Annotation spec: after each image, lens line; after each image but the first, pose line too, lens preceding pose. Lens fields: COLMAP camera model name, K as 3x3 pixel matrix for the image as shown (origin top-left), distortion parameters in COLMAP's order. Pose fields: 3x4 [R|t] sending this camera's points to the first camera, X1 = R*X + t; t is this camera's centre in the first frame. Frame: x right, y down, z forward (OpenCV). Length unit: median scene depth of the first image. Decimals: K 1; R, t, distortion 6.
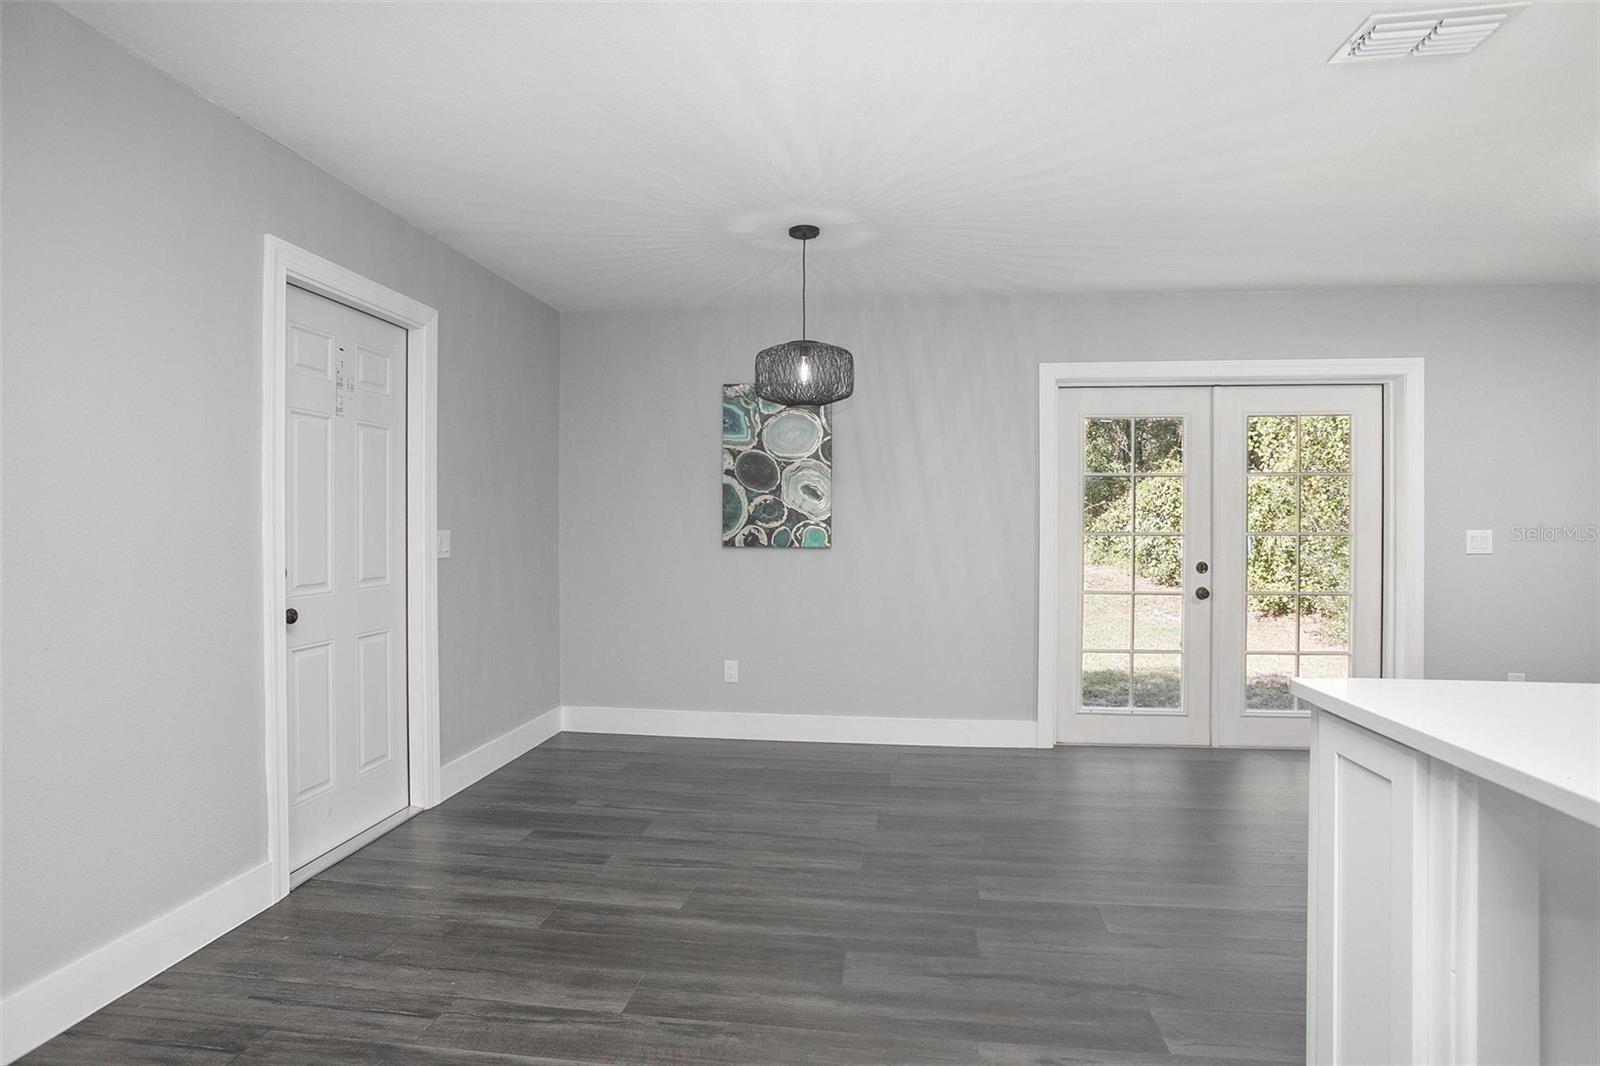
lens RADIAL K [[850.6, 0, 794.8], [0, 850.6, 532.2], [0, 0, 1]] dist [-0.048862, 0.012297]
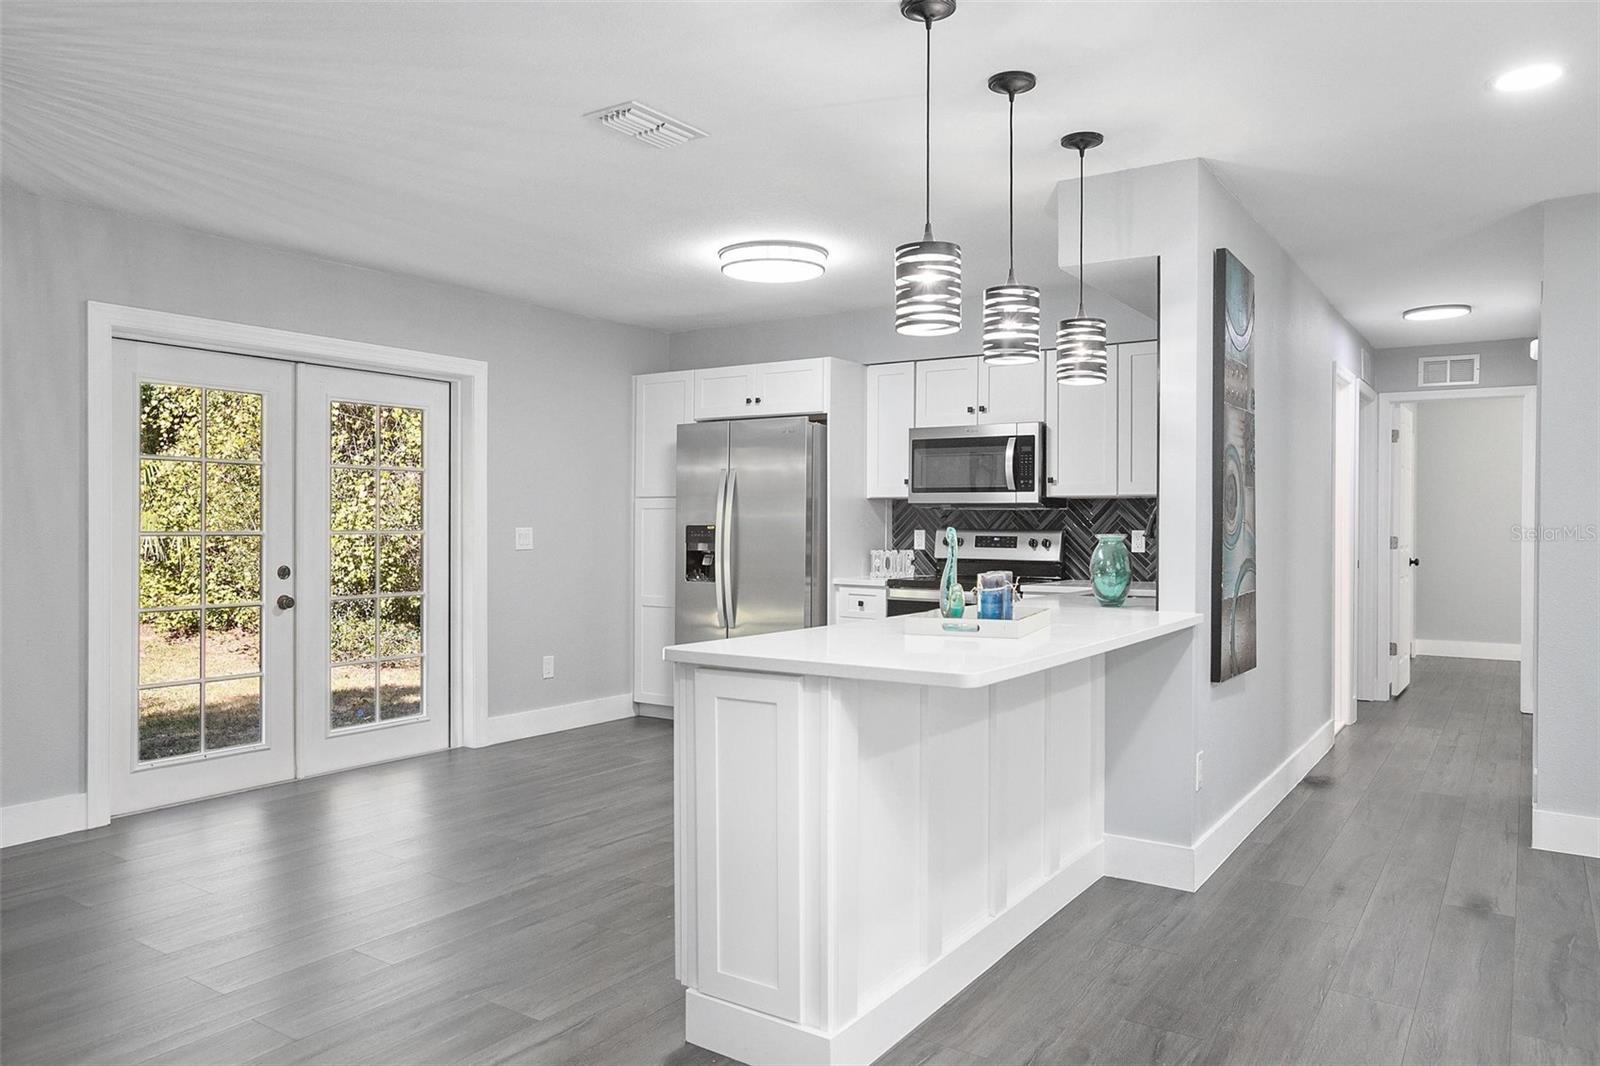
lens RADIAL K [[1087.5, 0, 806.8], [0, 1087.5, 523.2], [0, 0, 1]] dist [-0.039470, 0.014654]
pose [[0.448977, 0.002407, 0.893540, -0.260289], [0.004375, 0.999978, -0.004892, -0.000270], [-0.893532, 0.006106, 0.448957, 0.032028]]
